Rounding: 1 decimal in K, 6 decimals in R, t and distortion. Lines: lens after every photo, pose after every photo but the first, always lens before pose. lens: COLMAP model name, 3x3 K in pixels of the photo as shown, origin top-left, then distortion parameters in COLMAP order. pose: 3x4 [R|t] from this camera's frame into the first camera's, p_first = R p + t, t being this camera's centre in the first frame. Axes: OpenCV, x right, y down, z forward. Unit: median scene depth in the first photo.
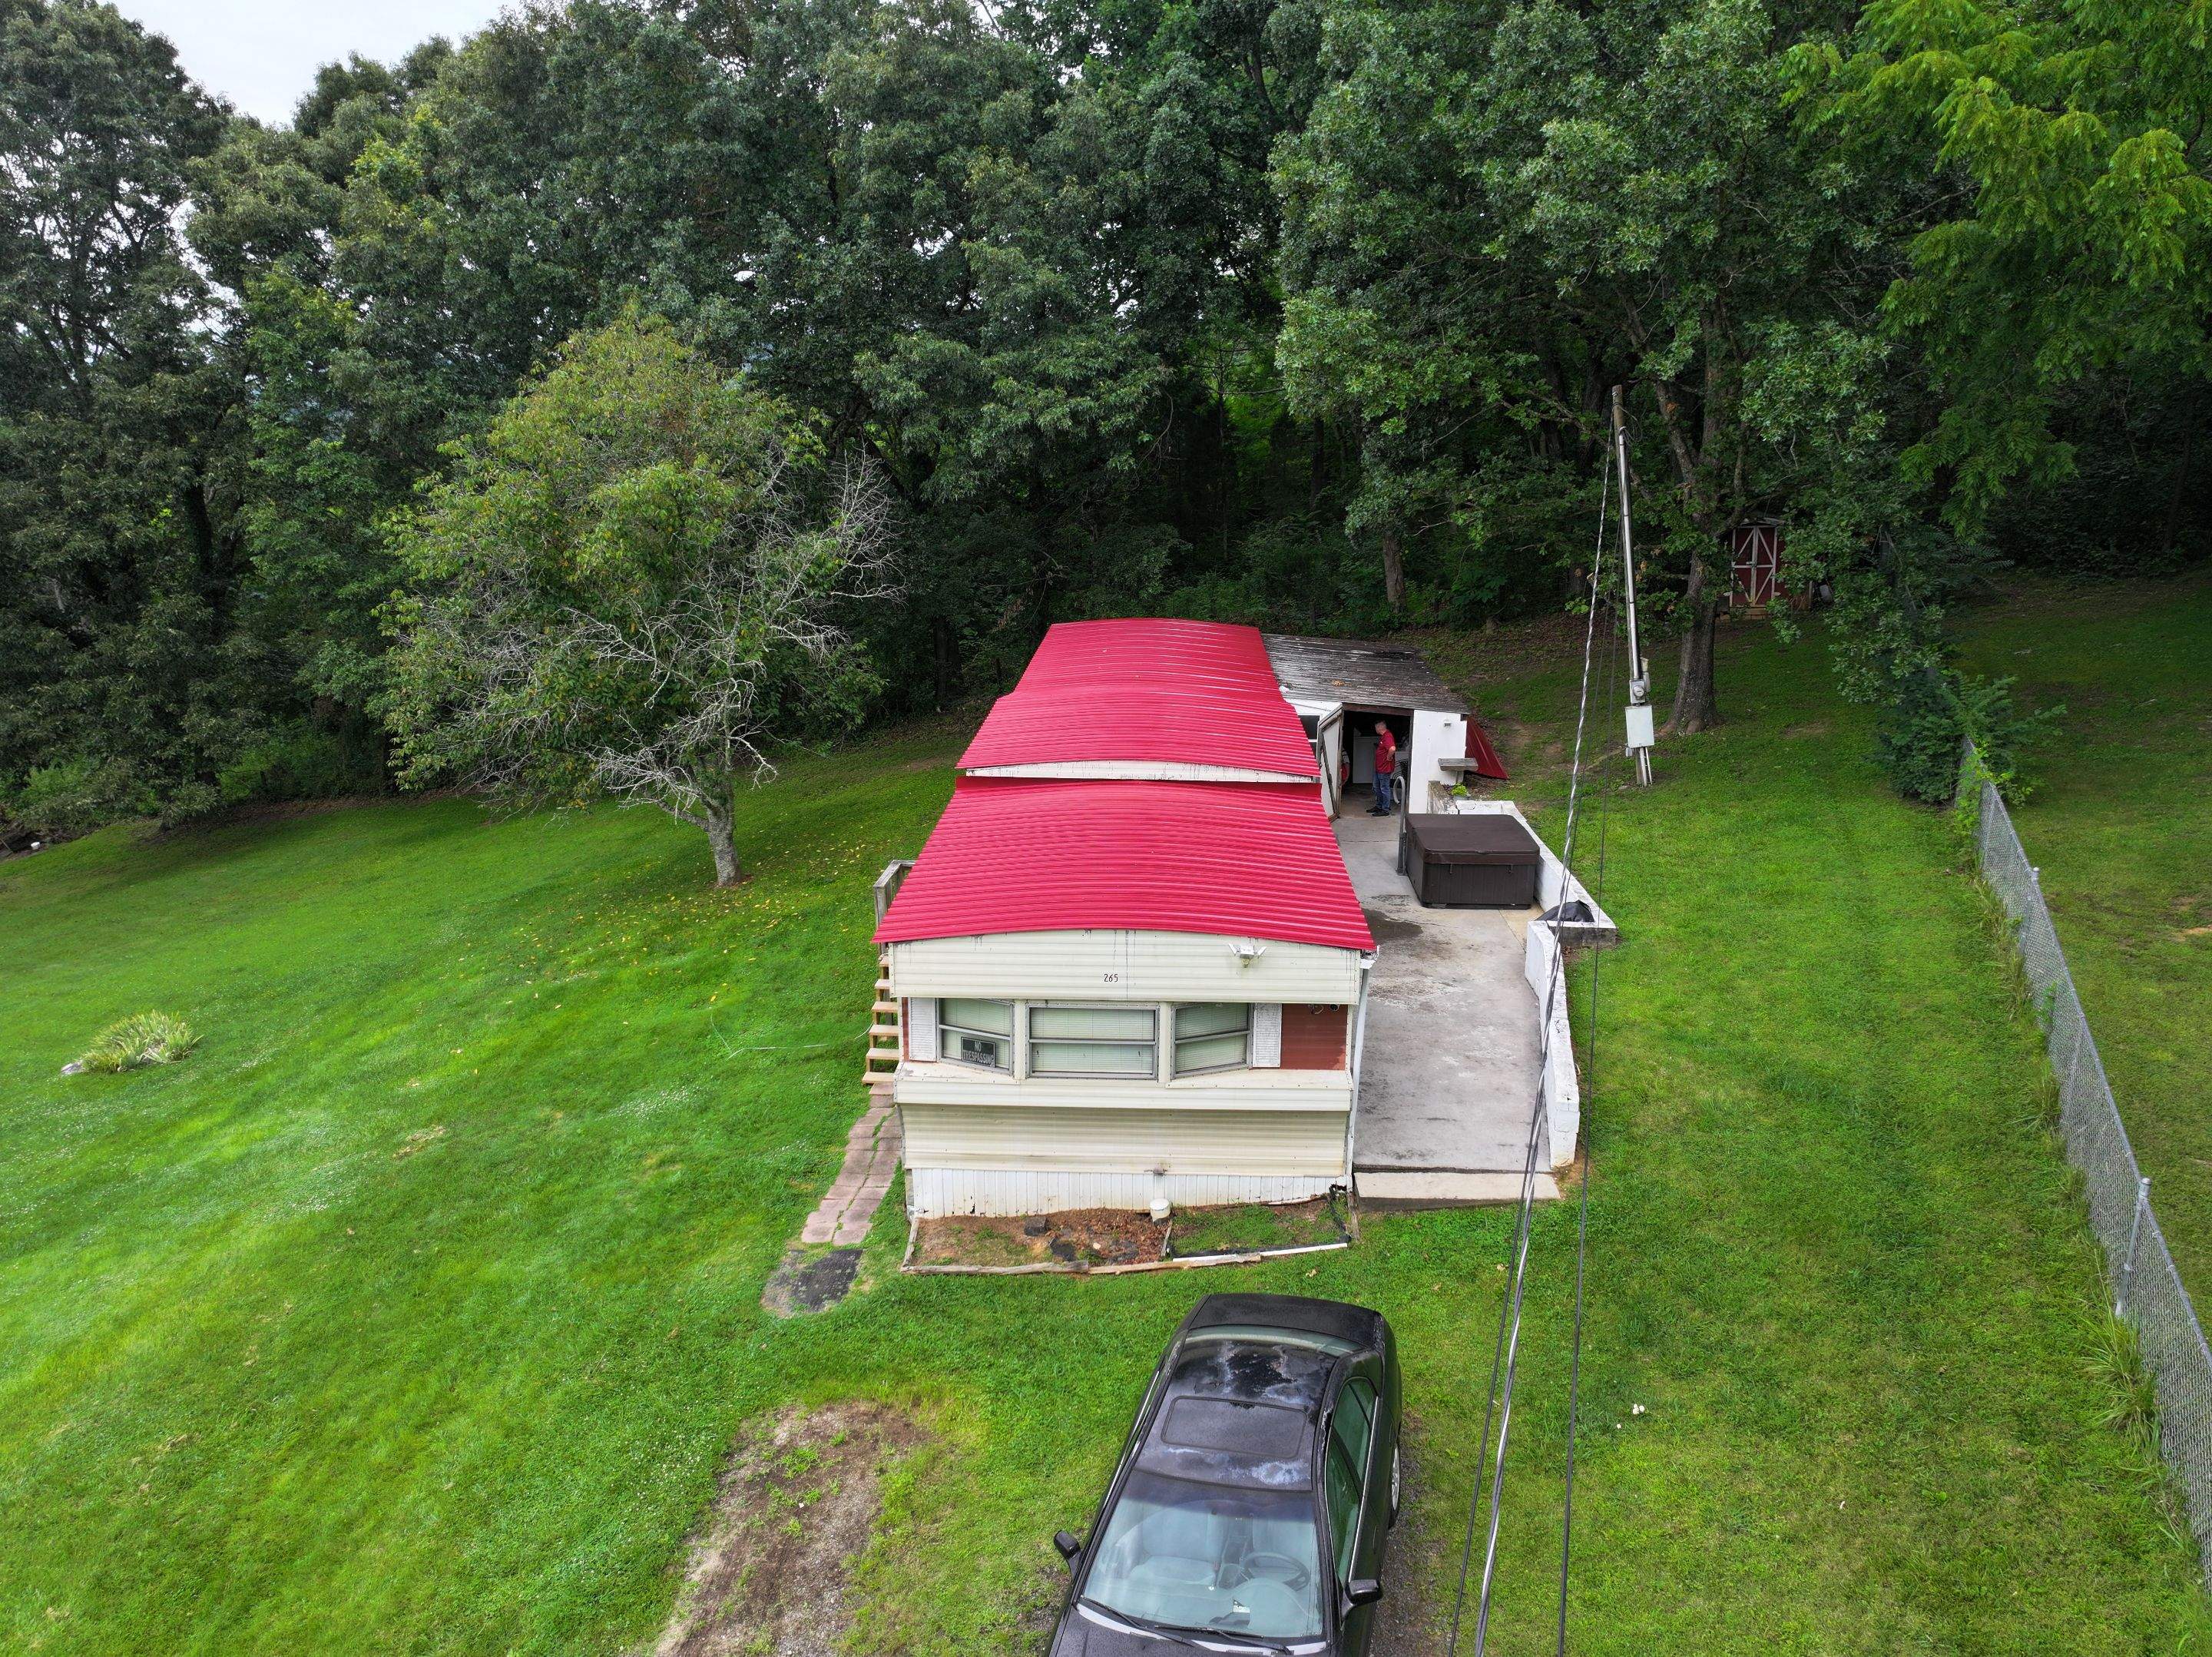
lens RADIAL K [[1553.9, 0, 1105.0], [0, 1553.9, 824.0], [0, 0, 1]] dist [-0.006782, 0.022457]
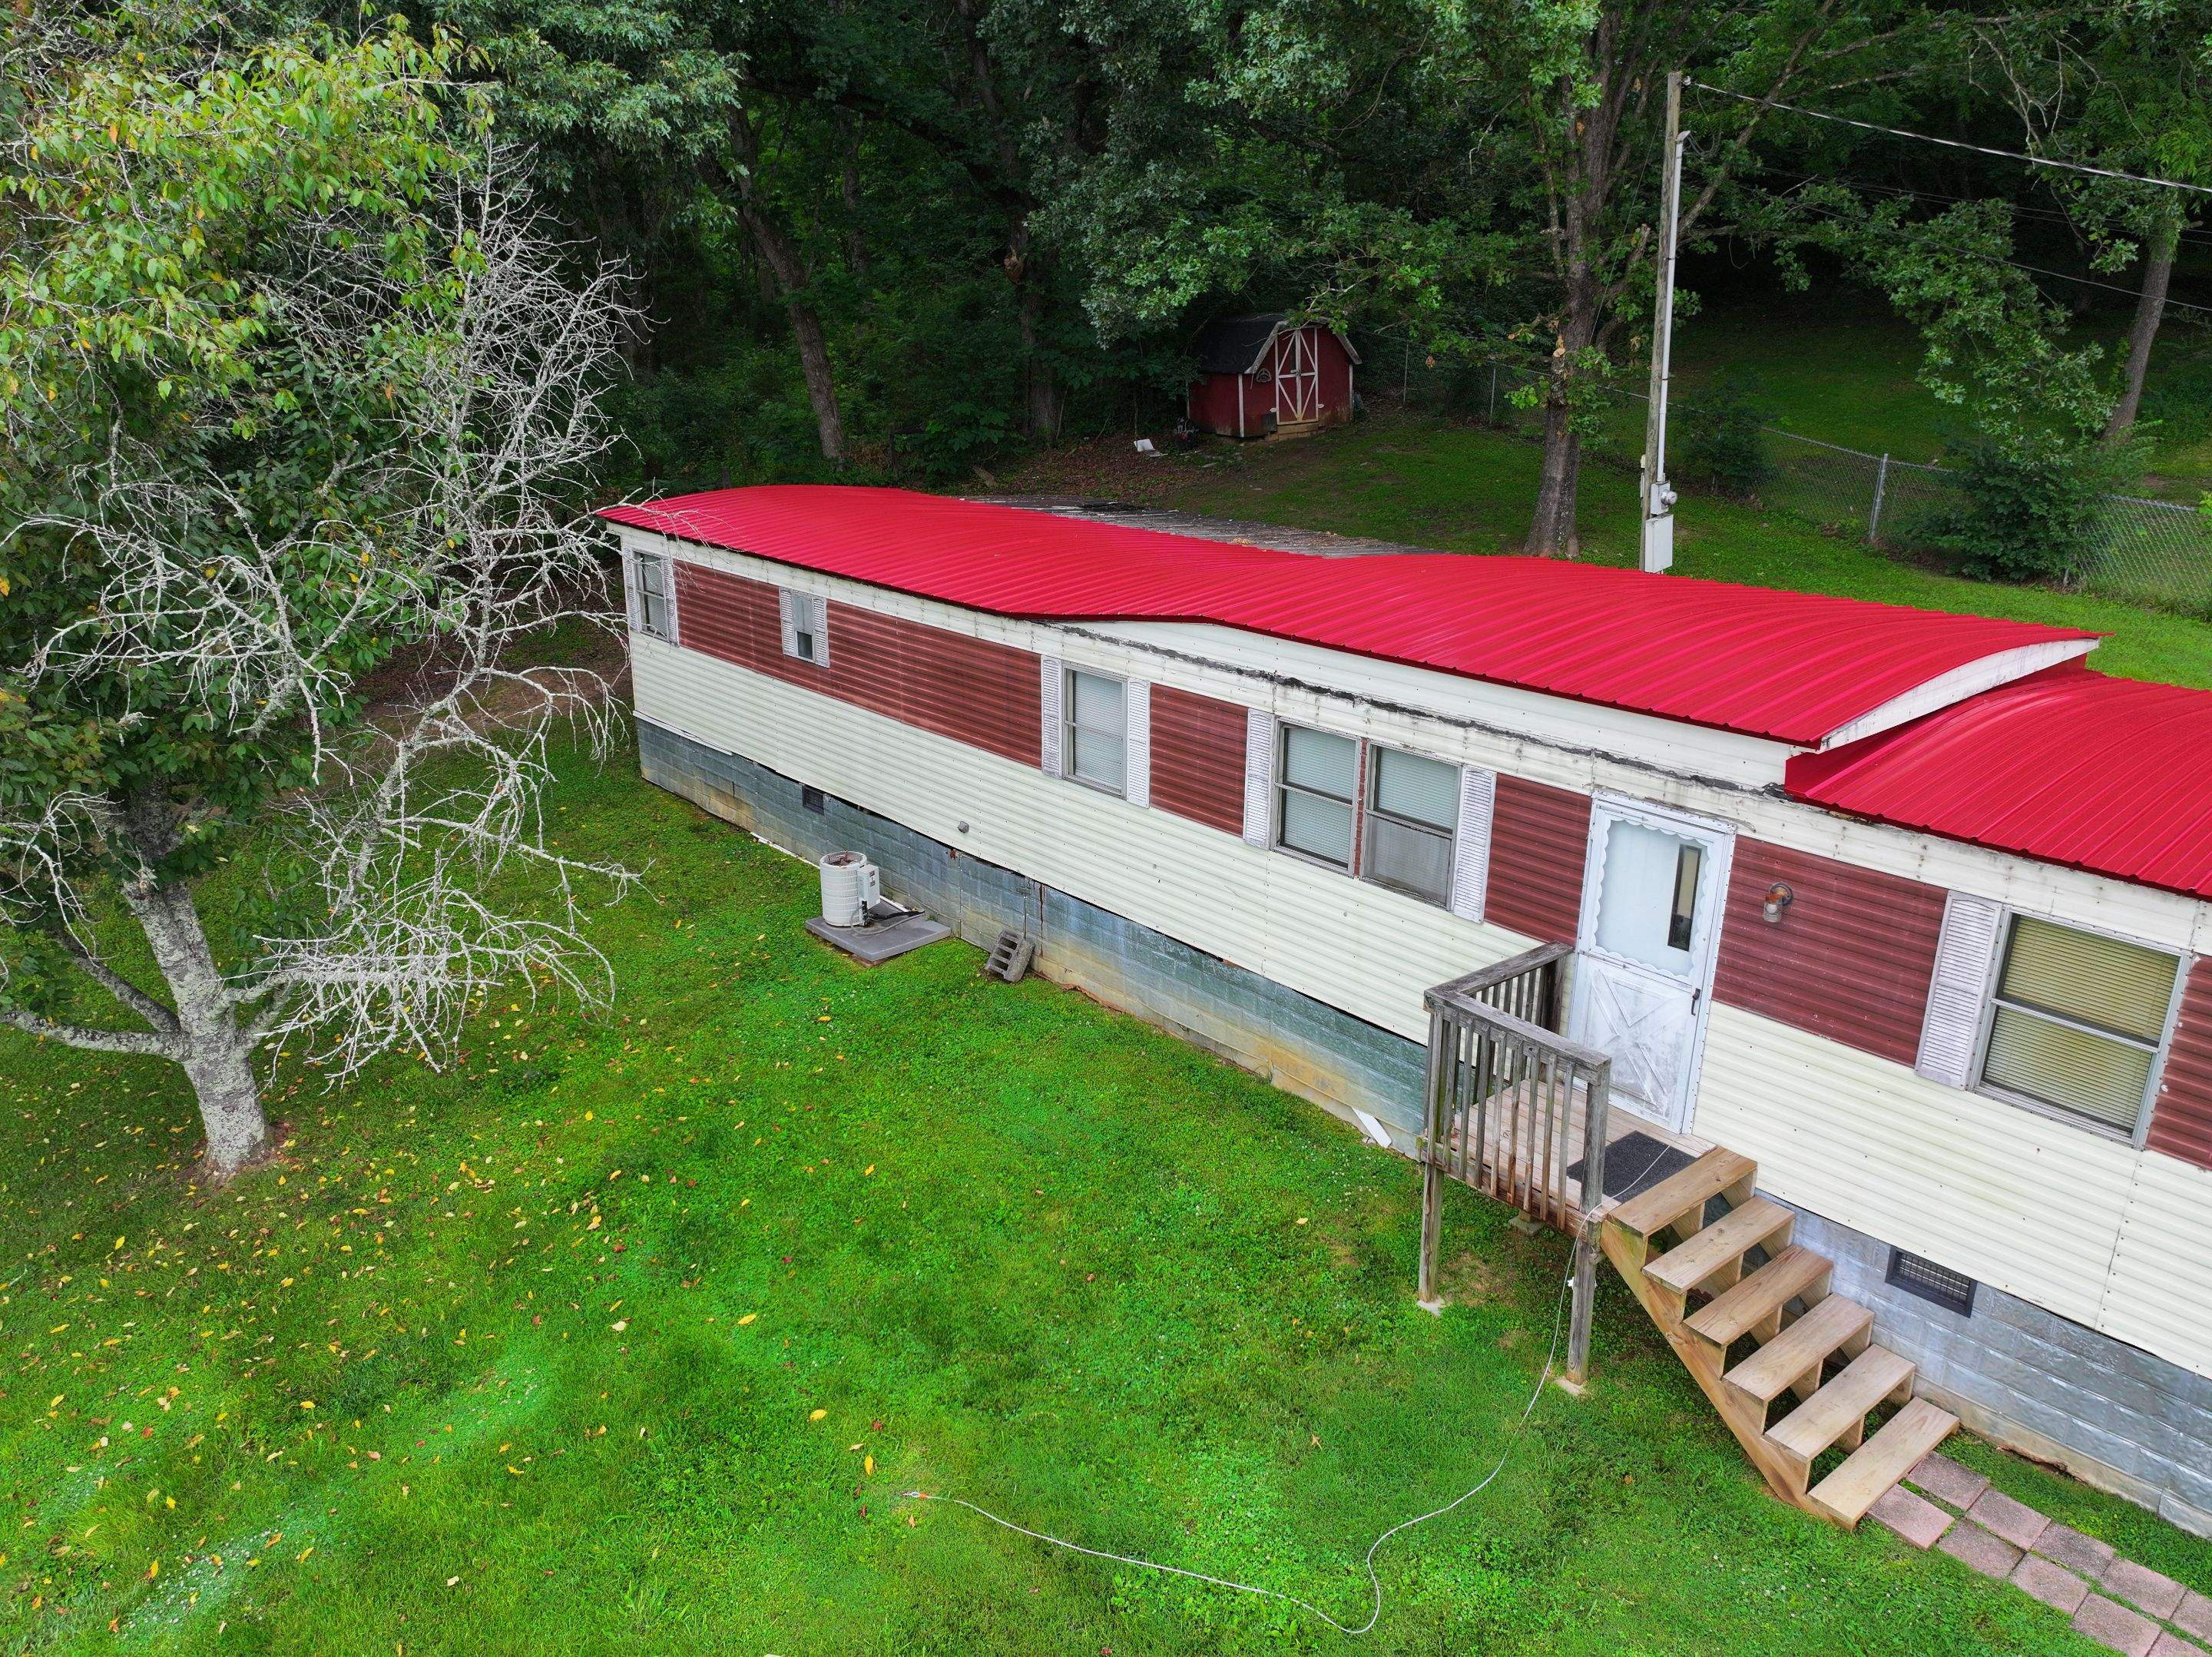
lens RADIAL K [[1553.9, 0, 1101.8], [0, 1553.9, 825.0], [0, 0, 1]] dist [-0.006782, 0.022457]
pose [[0.723161, -0.223752, 0.653431, -0.483196], [0.181096, 0.974398, 0.133239, -0.097514], [-0.666515, 0.021980, 0.745168, 0.747008]]
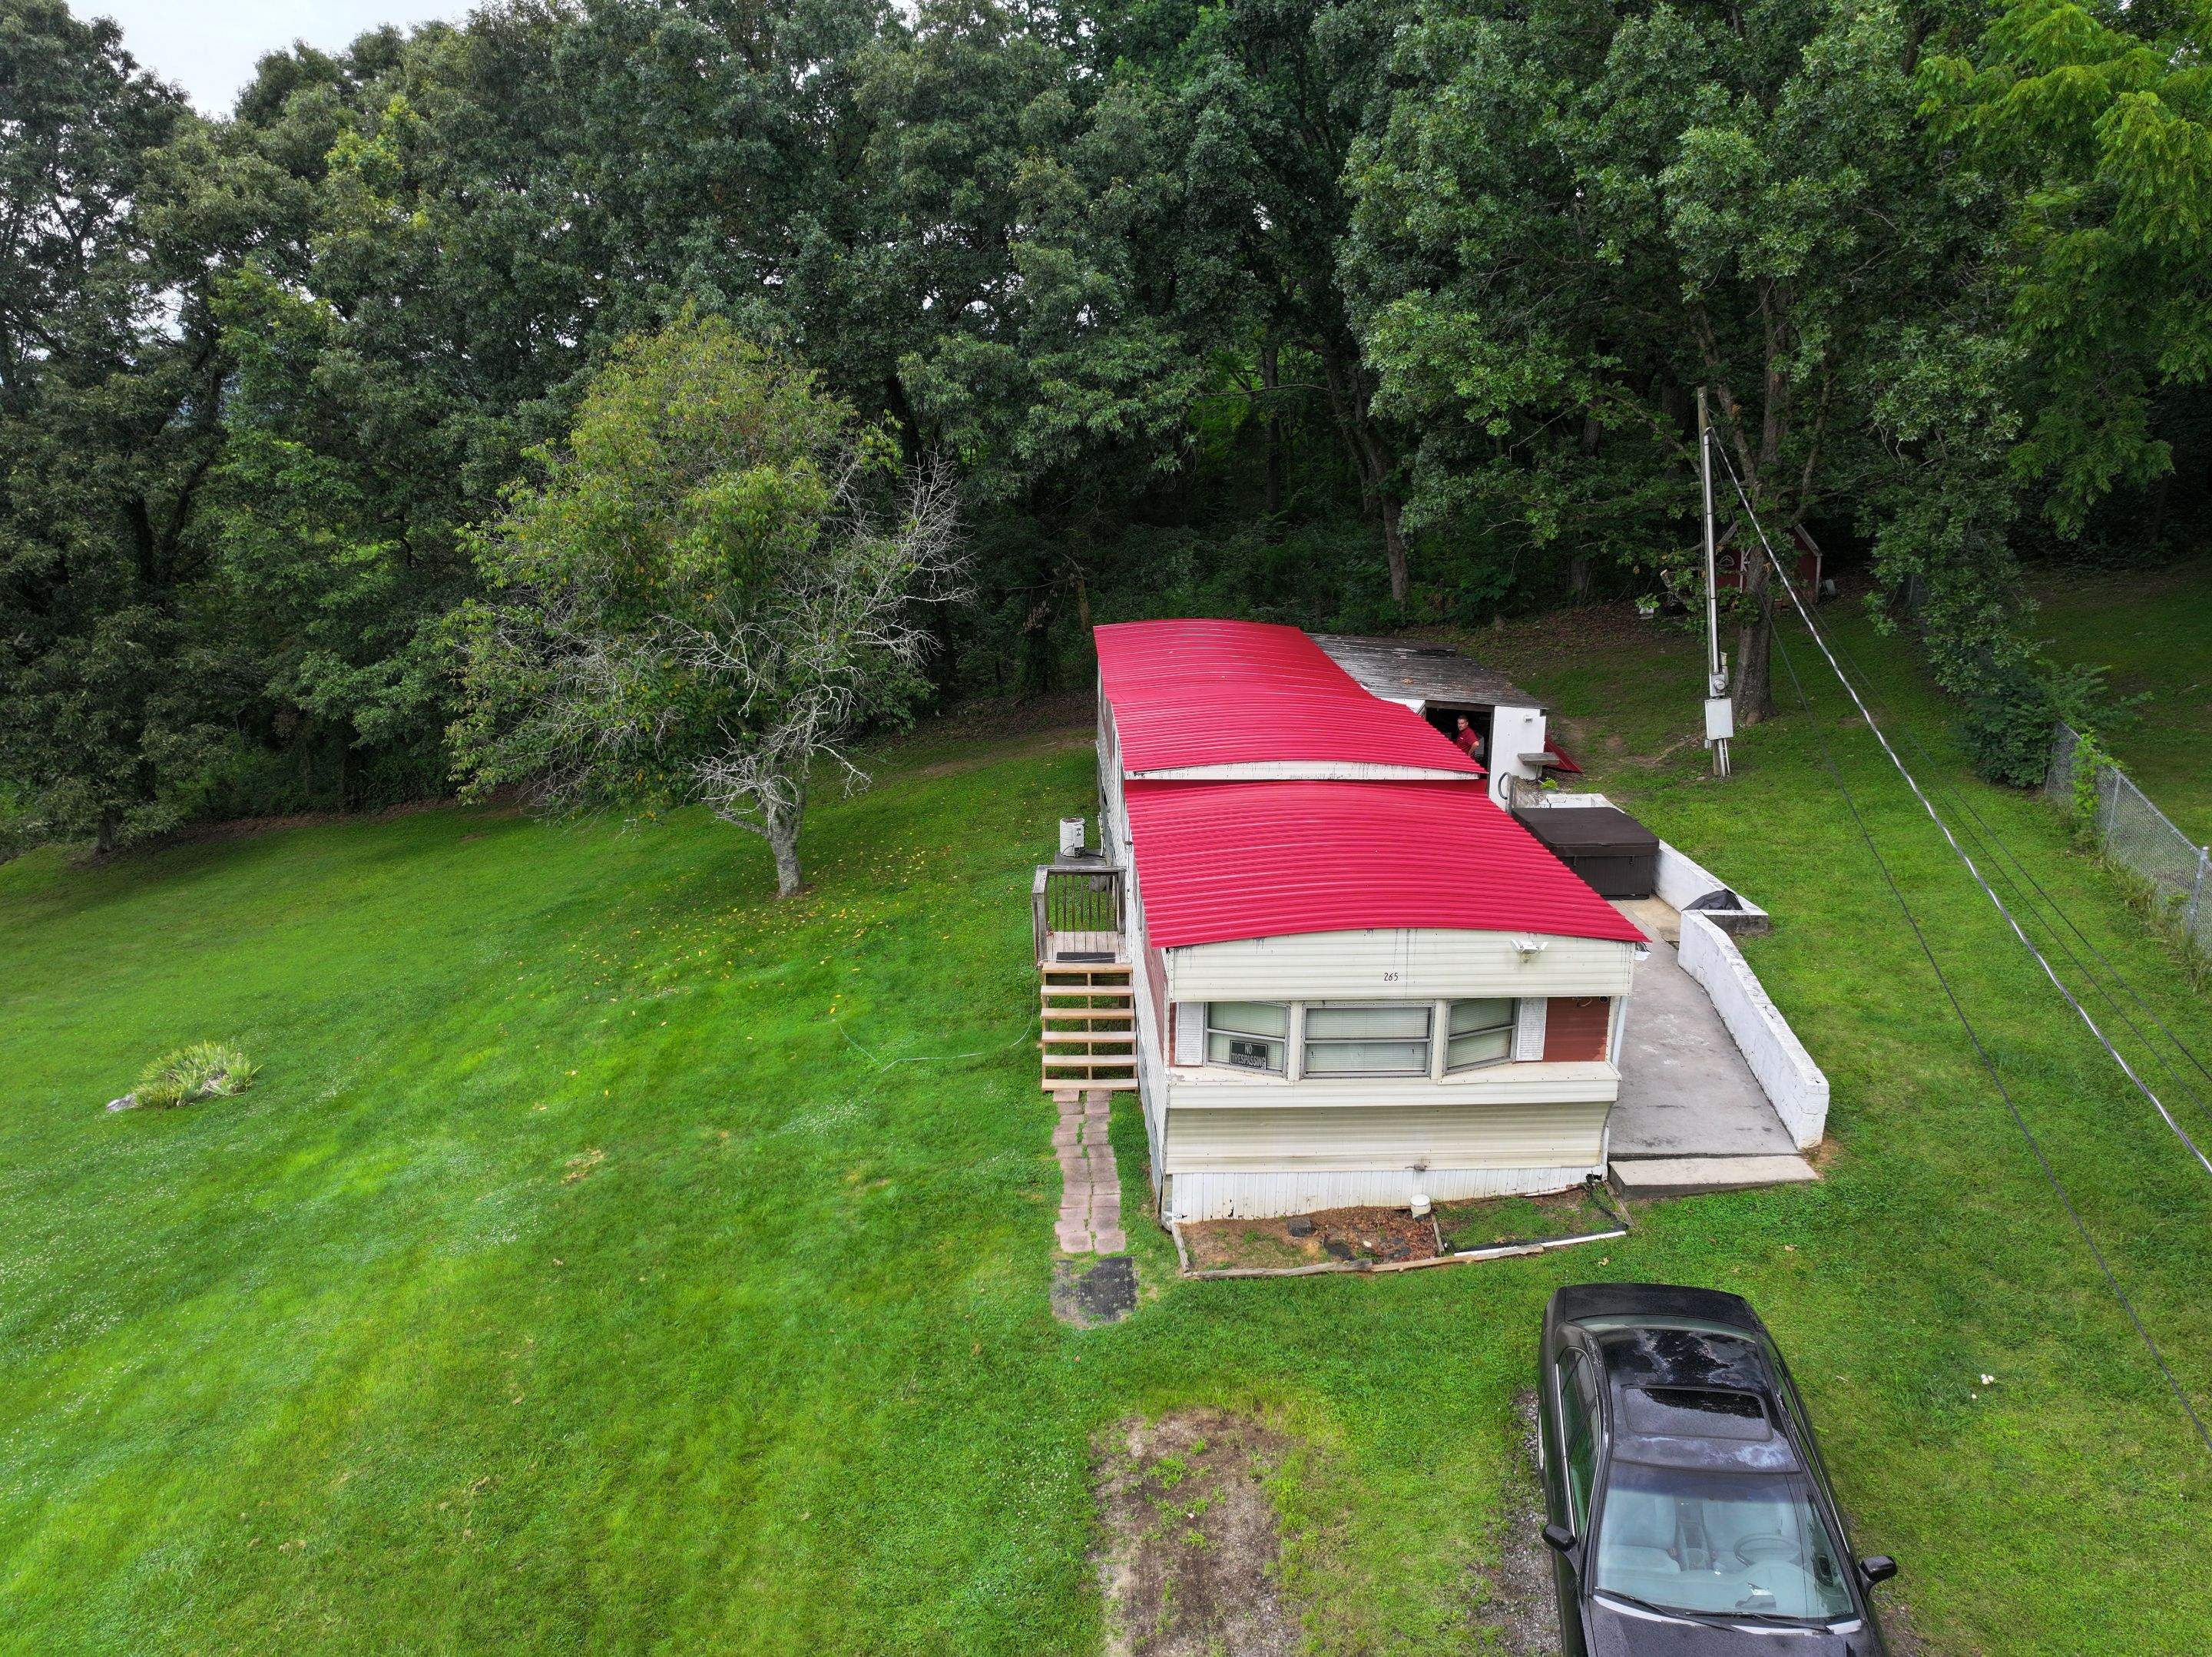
lens RADIAL K [[1553.9, 0, 1104.5], [0, 1553.9, 823.6], [0, 0, 1]] dist [-0.006782, 0.022457]
pose [[0.996956, -0.021355, 0.074980, -0.170597], [0.021395, 0.999771, 0.000265, -0.002885], [-0.074969, 0.001340, 0.997185, 0.006949]]
